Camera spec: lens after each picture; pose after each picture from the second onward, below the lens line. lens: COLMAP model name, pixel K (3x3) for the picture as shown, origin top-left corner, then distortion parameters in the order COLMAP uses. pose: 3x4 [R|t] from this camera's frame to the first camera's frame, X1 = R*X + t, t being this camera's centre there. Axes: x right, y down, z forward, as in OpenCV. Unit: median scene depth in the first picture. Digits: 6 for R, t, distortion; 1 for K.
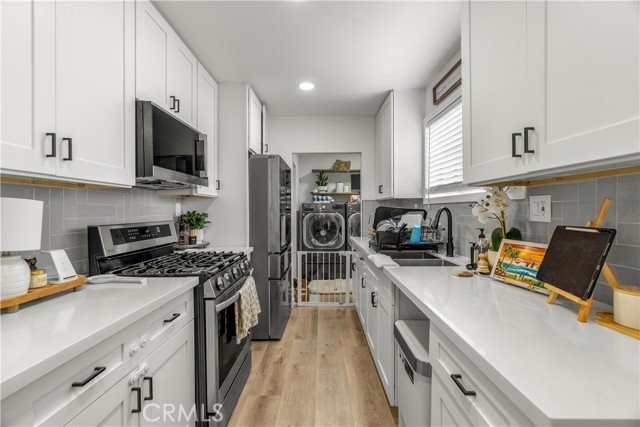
lens RADIAL K [[292.5, 0, 319.6], [0, 292.5, 214.8], [0, 0, 1]] dist [-0.005077, 0.001214]
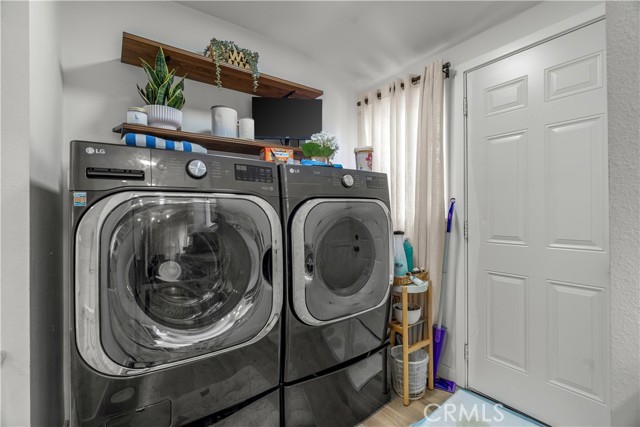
lens RADIAL K [[292.5, 0, 317.7], [0, 292.5, 210.8], [0, 0, 1]] dist [-0.005077, 0.001214]
pose [[0.816108, -0.002458, 0.577894, -0.035499], [0.015452, 0.999726, -0.017571, 0.010245], [-0.577692, 0.023269, 0.815923, 0.691742]]
